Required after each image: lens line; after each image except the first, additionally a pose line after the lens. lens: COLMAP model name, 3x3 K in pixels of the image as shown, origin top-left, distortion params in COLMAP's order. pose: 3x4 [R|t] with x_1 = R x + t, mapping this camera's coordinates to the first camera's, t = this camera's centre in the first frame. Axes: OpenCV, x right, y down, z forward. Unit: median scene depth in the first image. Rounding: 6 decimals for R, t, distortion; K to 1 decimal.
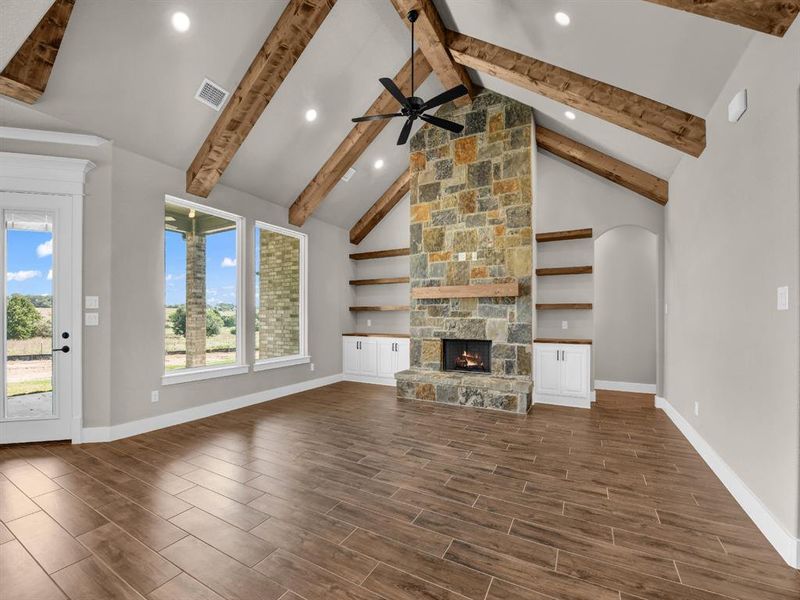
lens RADIAL K [[341.0, 0, 398.1], [0, 341.0, 316.2], [0, 0, 1]] dist [-0.015522, -0.001467]
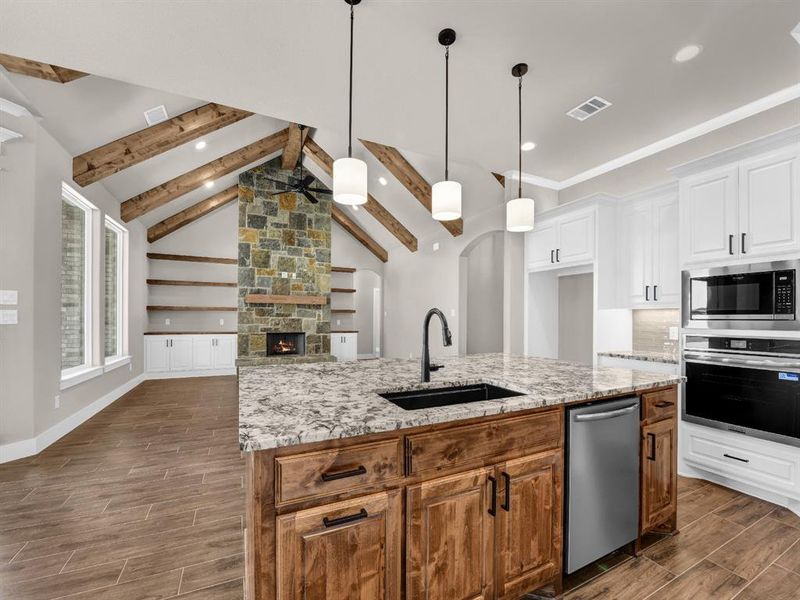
lens RADIAL K [[334.4, 0, 387.2], [0, 334.4, 317.9], [0, 0, 1]] dist [-0.013425, -0.001171]
pose [[0.611472, 0.004673, 0.791253, -0.694494], [-0.008544, 0.999963, 0.000697, 0.001539], [-0.791220, -0.007187, 0.611489, -0.209607]]
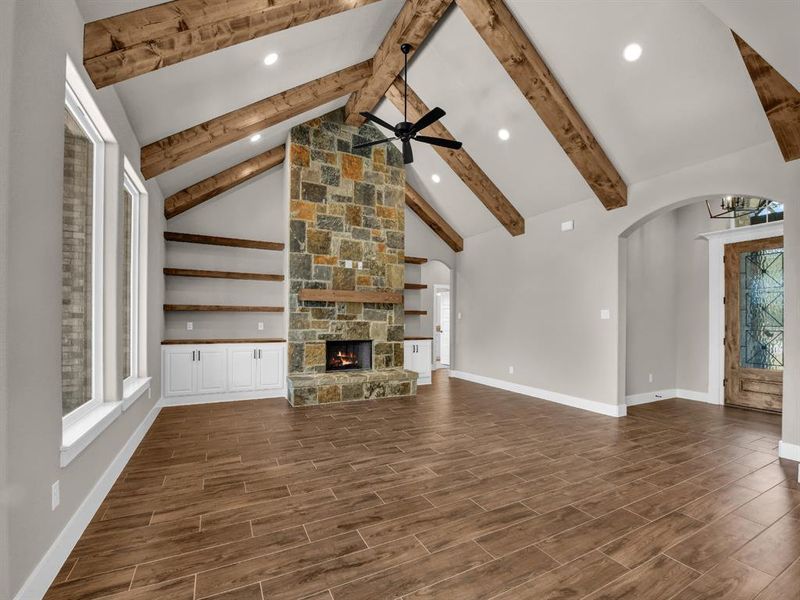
lens RADIAL K [[334.4, 0, 381.5], [0, 334.4, 319.0], [0, 0, 1]] dist [-0.013425, -0.001171]
pose [[0.578456, 0.007522, 0.815679, -0.651280], [-0.008915, 0.999956, -0.002900, 0.001818], [-0.815665, -0.005594, 0.578498, 0.317250]]
